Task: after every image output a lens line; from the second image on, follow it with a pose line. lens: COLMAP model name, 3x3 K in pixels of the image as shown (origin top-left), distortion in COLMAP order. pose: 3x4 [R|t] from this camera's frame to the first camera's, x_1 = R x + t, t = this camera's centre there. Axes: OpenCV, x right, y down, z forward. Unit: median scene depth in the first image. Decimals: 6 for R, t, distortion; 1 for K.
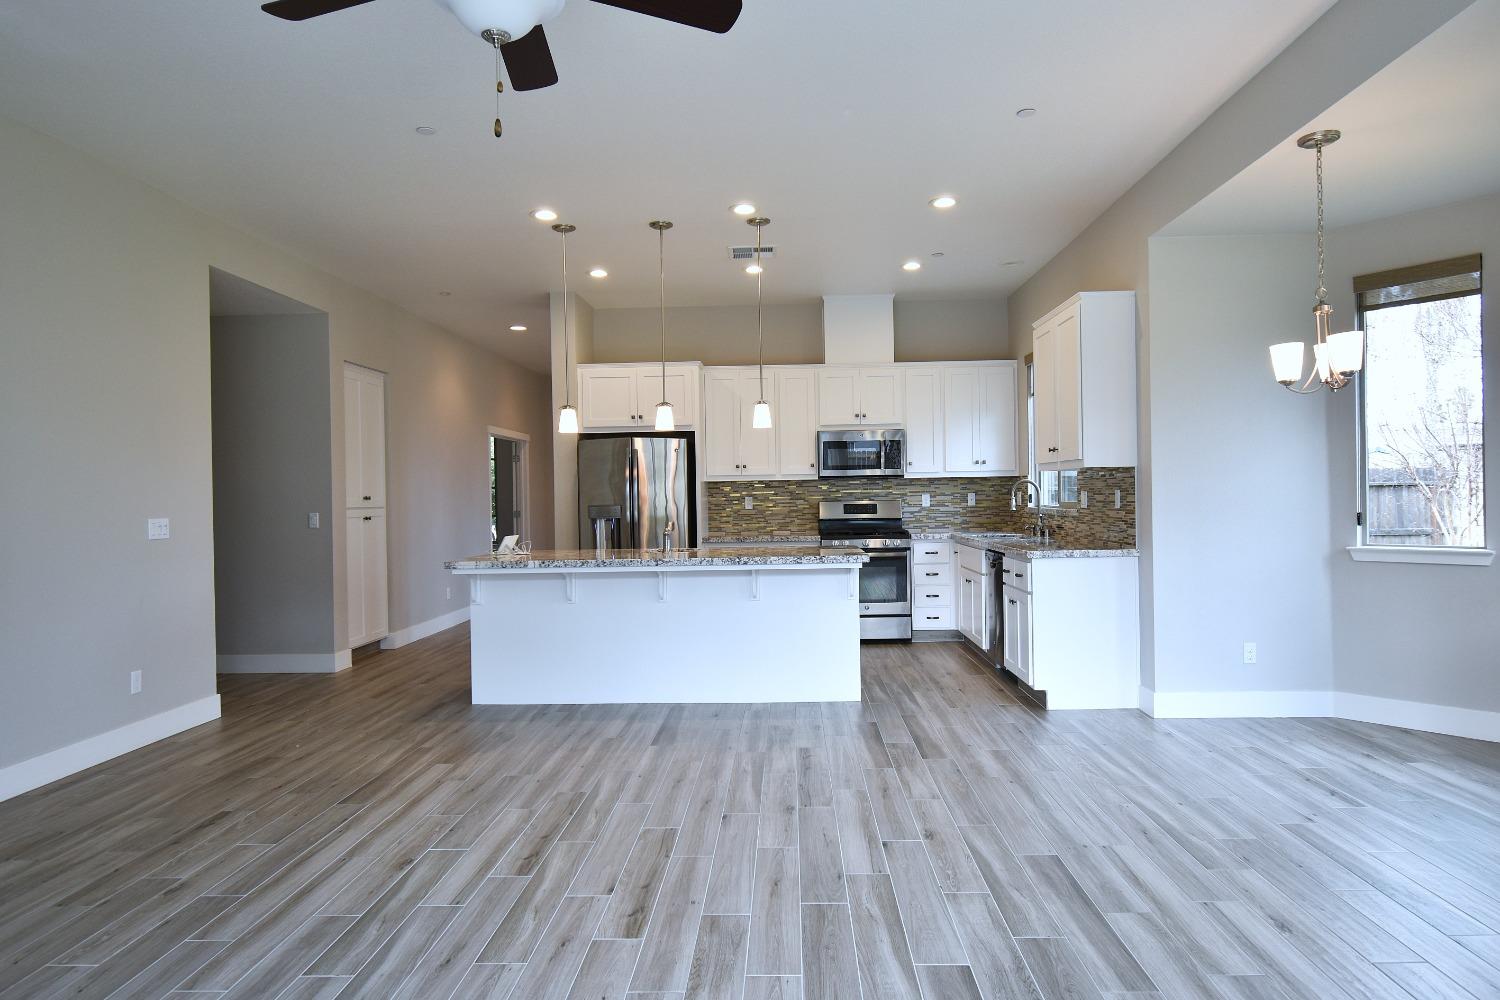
lens RADIAL K [[910.6, 0, 750.0], [0, 910.6, 500.0], [0, 0, 1]] dist [0.005443, -0.011880]
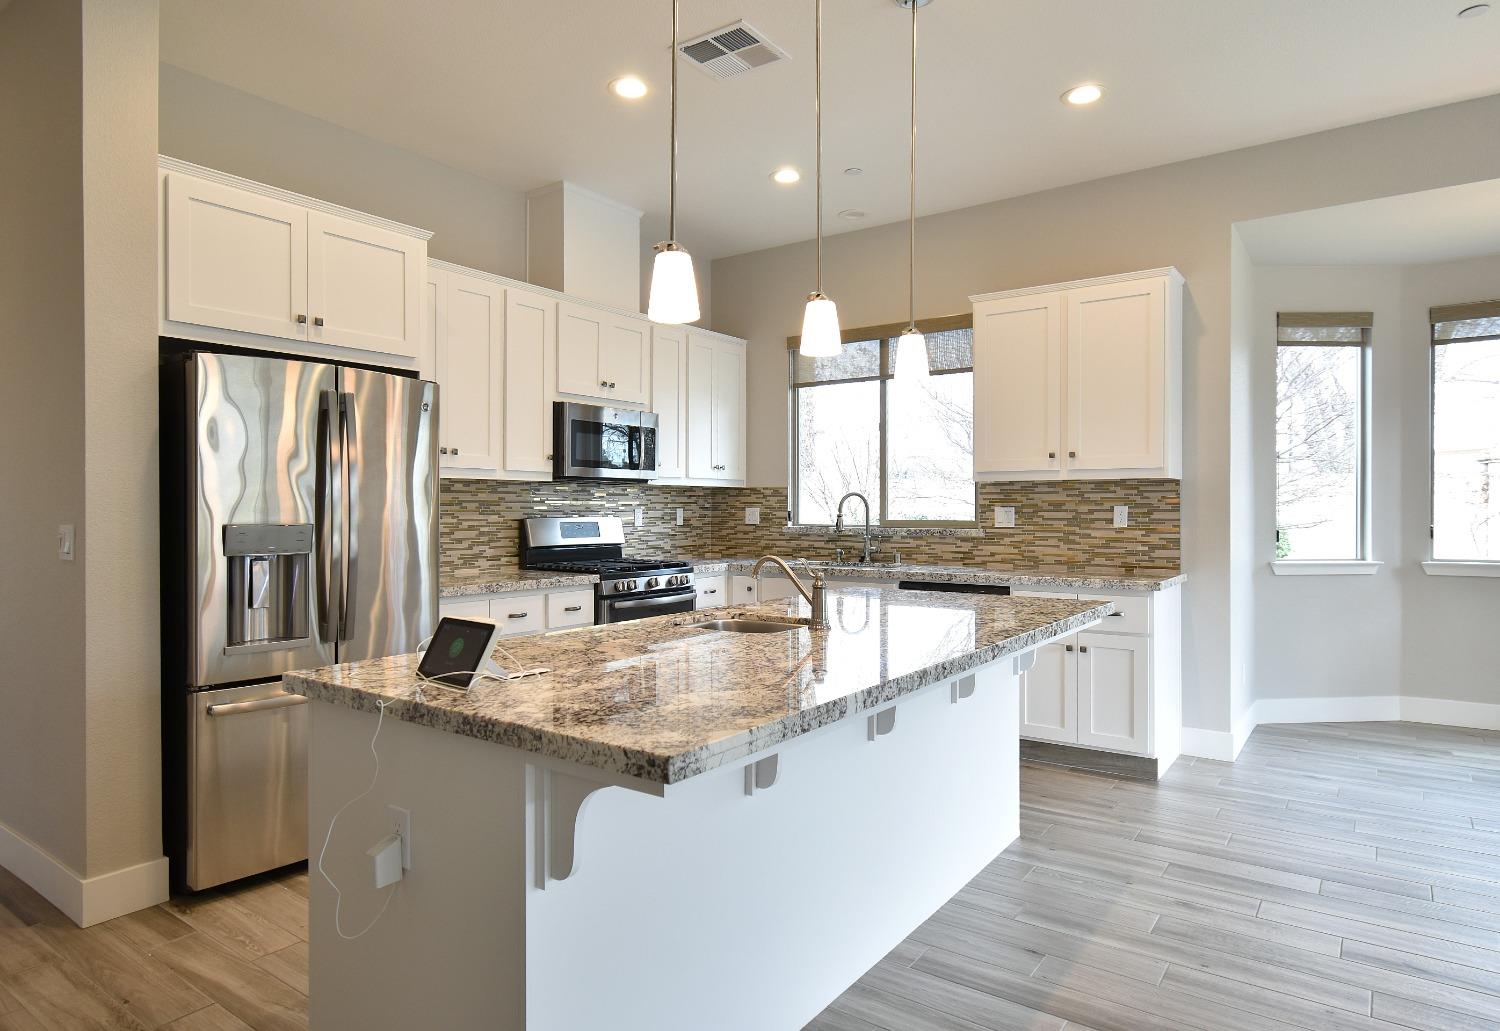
lens RADIAL K [[896.1, 0, 750.0], [0, 896.1, 515.5], [0, 0, 1]] dist [0.004623, 0.000179]
pose [[0.556918, 0.009916, 0.830508, -0.348171], [-0.004193, 0.999950, -0.009127, 0.004986], [-0.830557, 0.001601, 0.556932, 0.566337]]
